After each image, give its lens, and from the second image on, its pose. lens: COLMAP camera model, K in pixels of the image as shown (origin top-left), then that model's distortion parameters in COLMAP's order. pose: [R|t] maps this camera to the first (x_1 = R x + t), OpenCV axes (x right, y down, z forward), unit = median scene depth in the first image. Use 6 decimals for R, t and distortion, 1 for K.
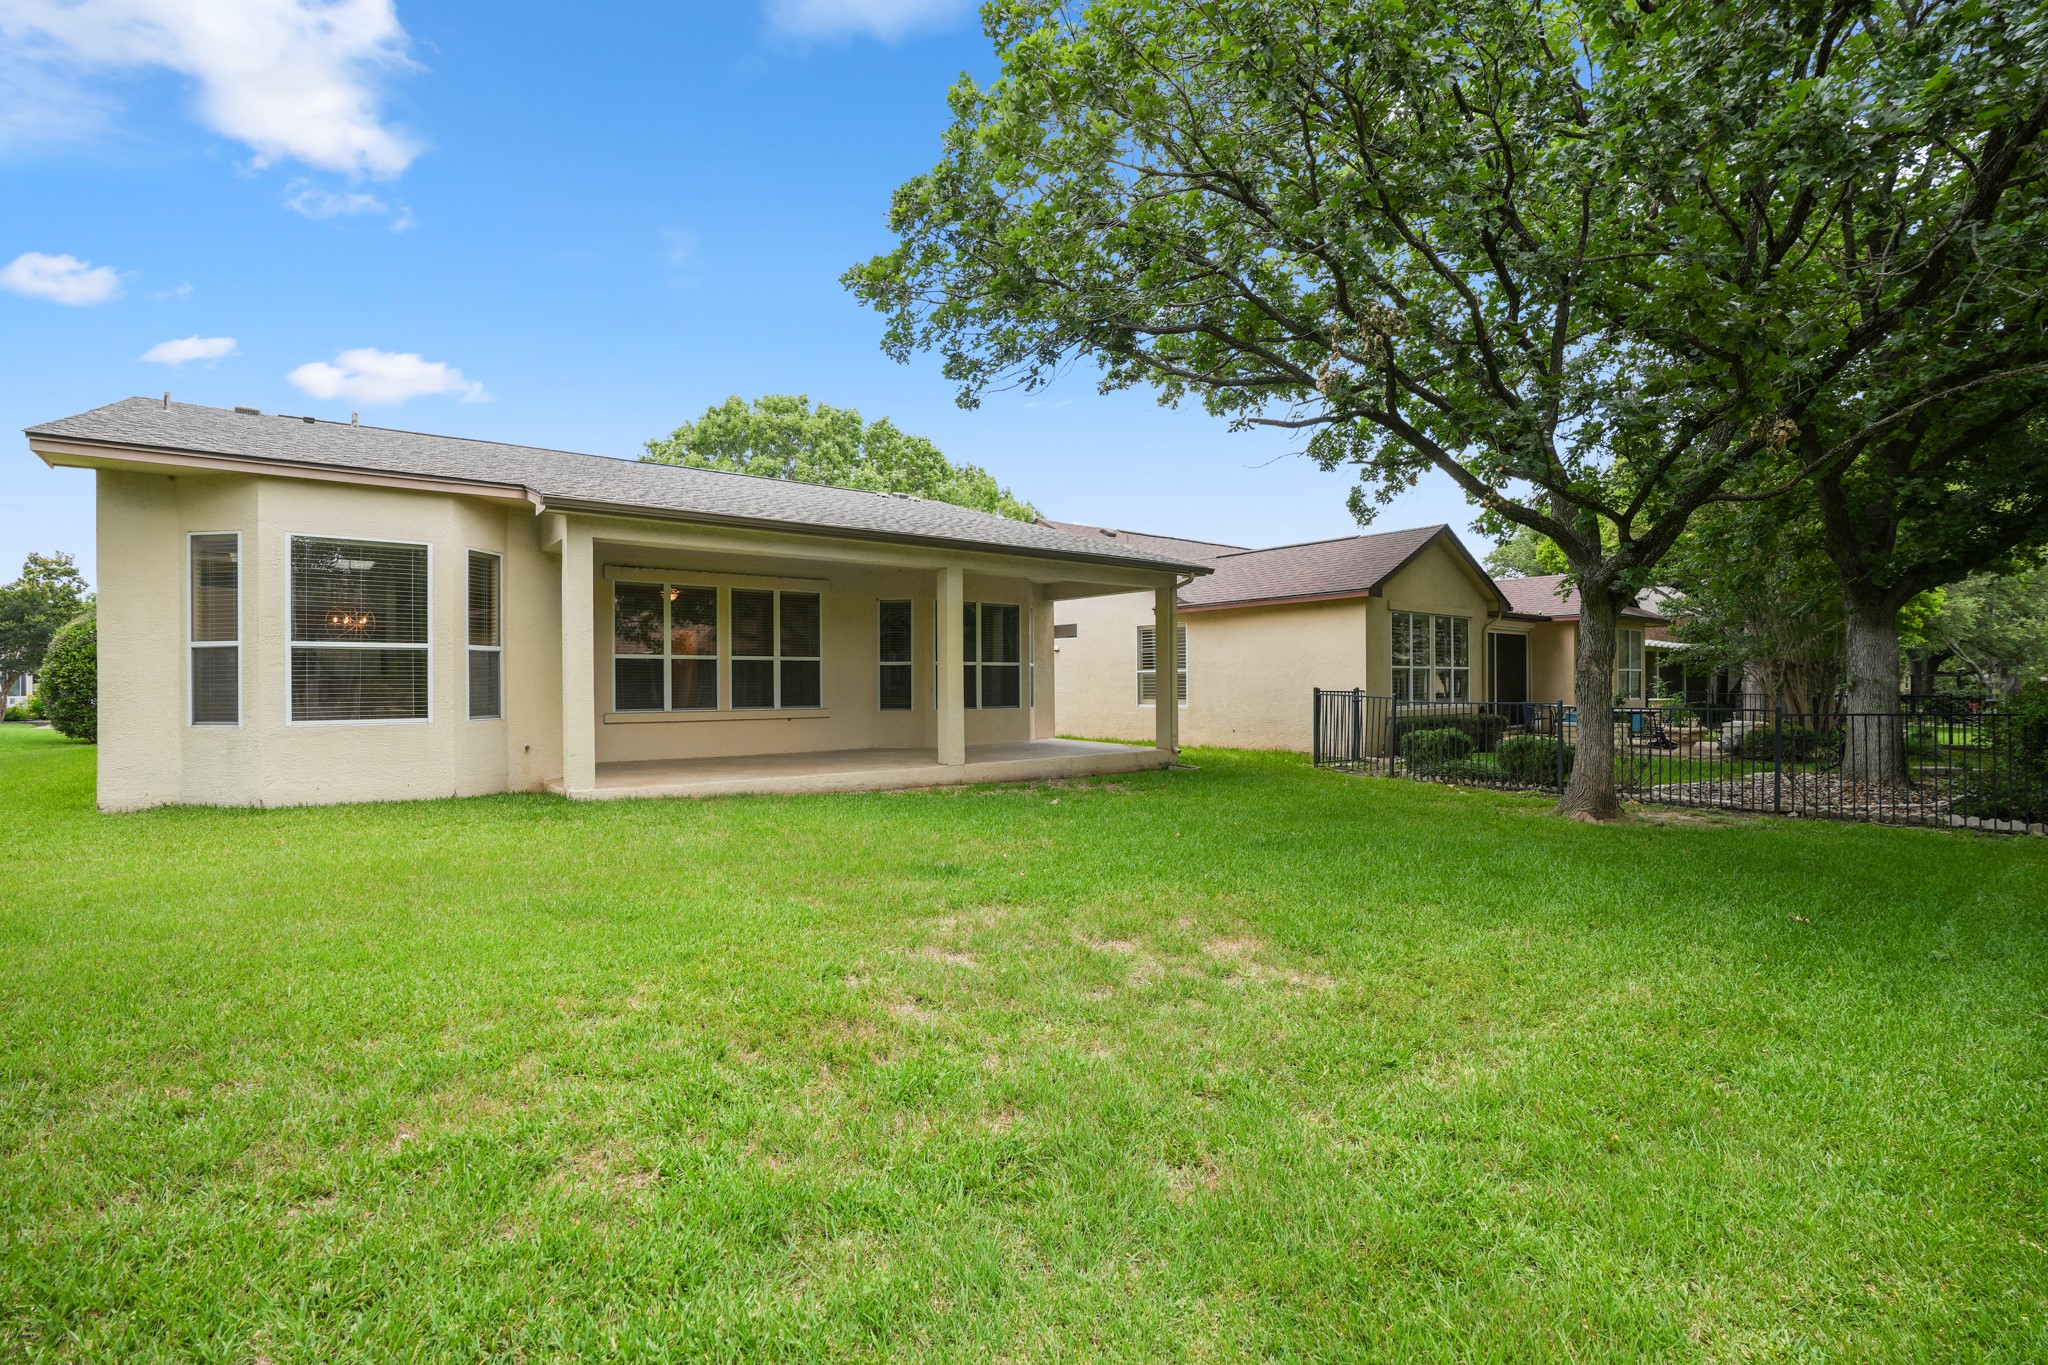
lens RADIAL K [[951.2, 0, 1027.1], [0, 951.2, 682.1], [0, 0, 1]] dist [-0.071774, 0.026134]
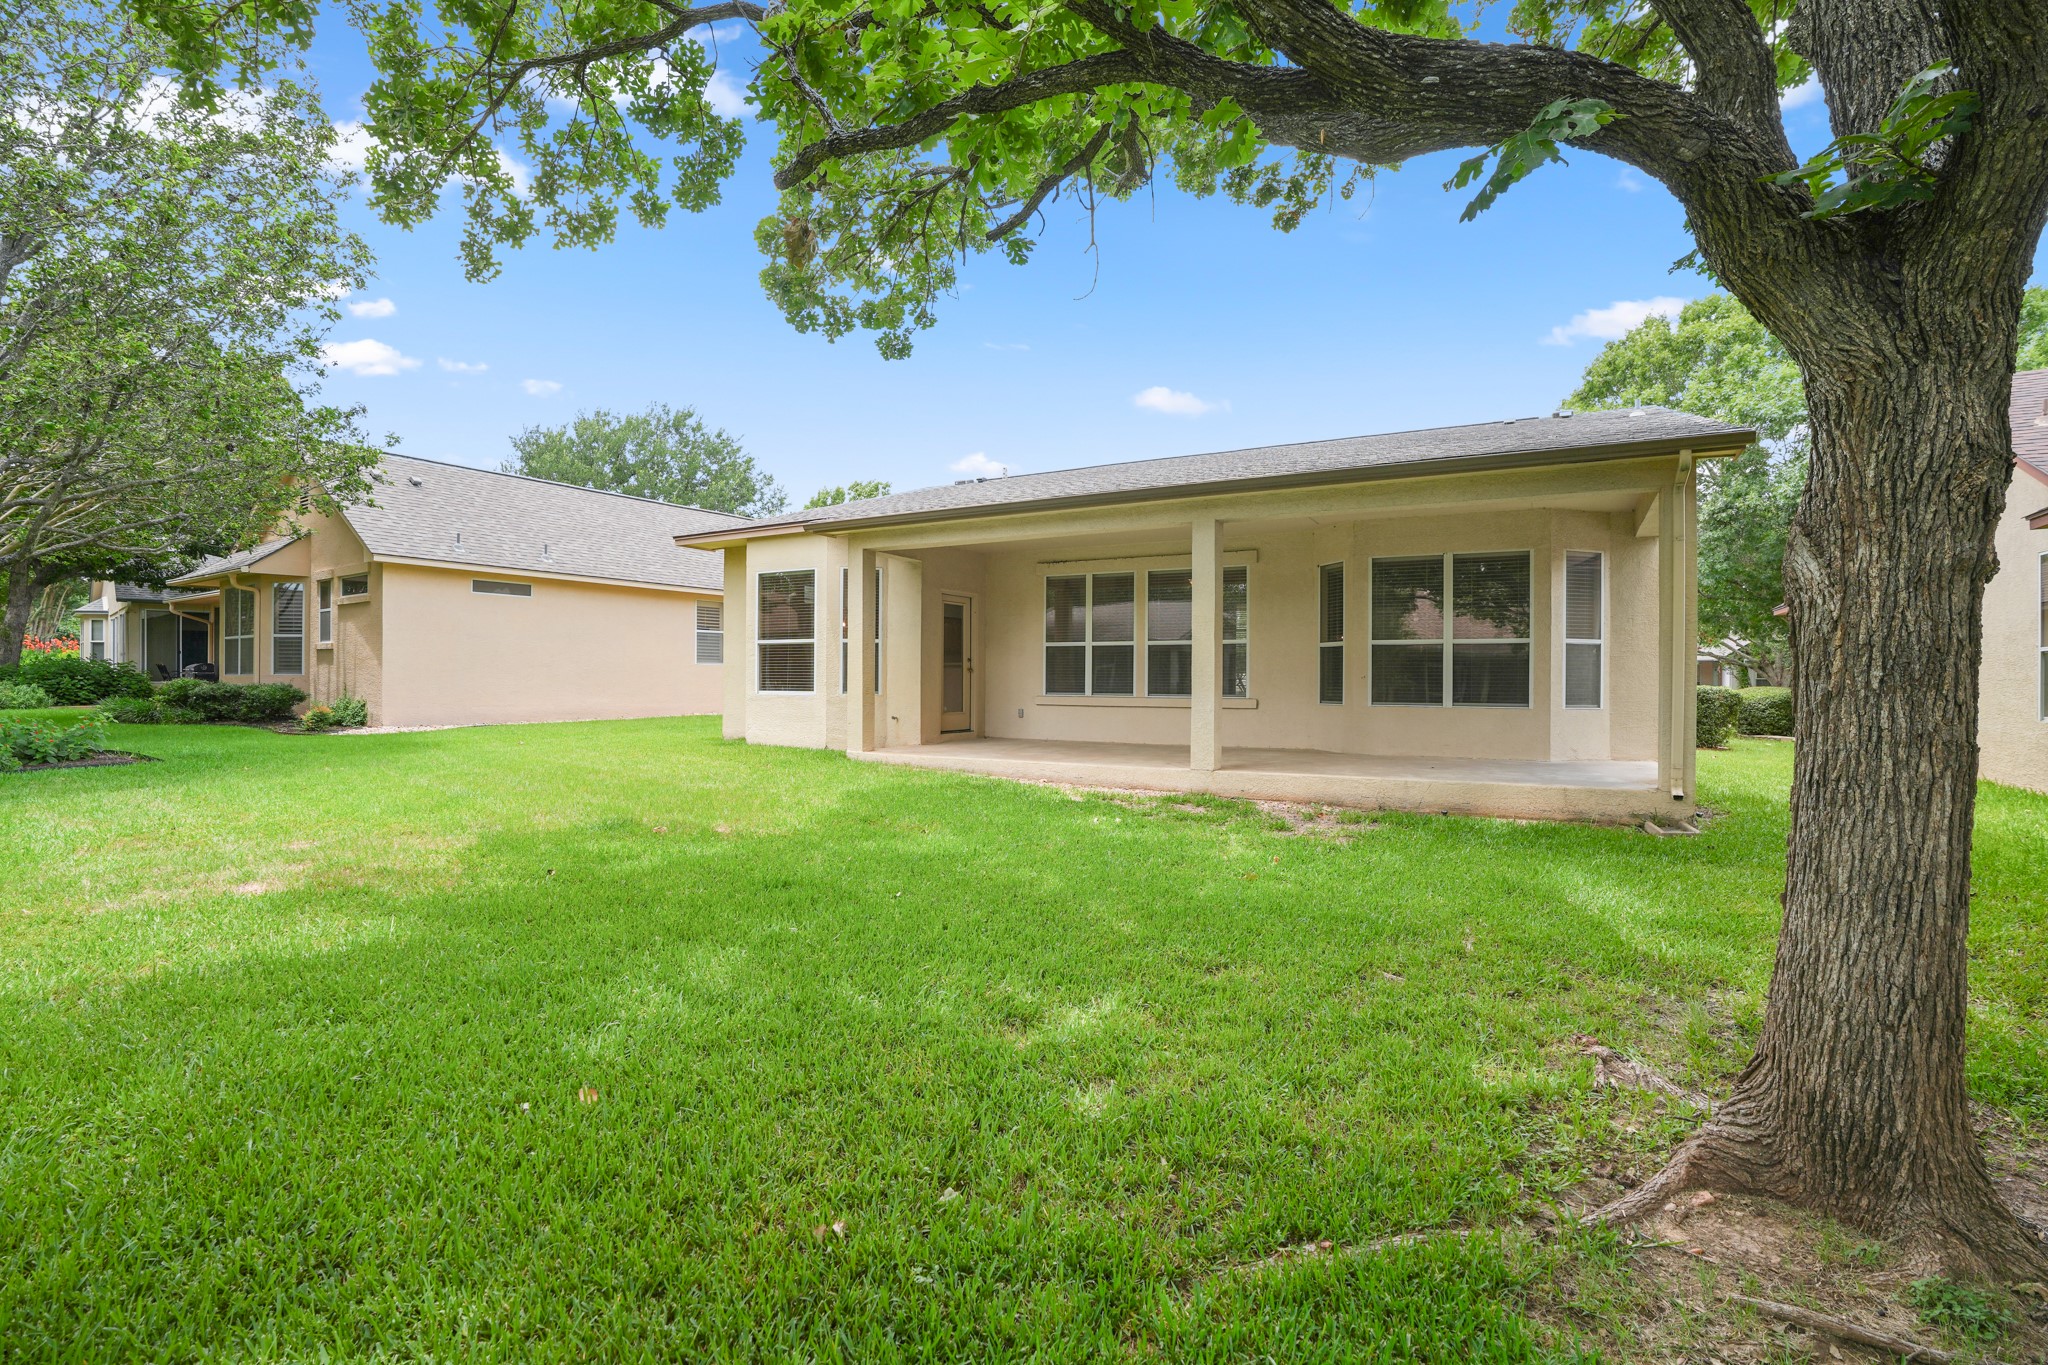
lens RADIAL K [[951.2, 0, 1027.1], [0, 951.2, 682.1], [0, 0, 1]] dist [-0.071774, 0.026134]
pose [[0.386458, 0.011306, -0.922238, 0.557390], [-0.007924, 0.999929, 0.008938, 0.007305], [0.922273, 0.003853, 0.386520, 0.531155]]
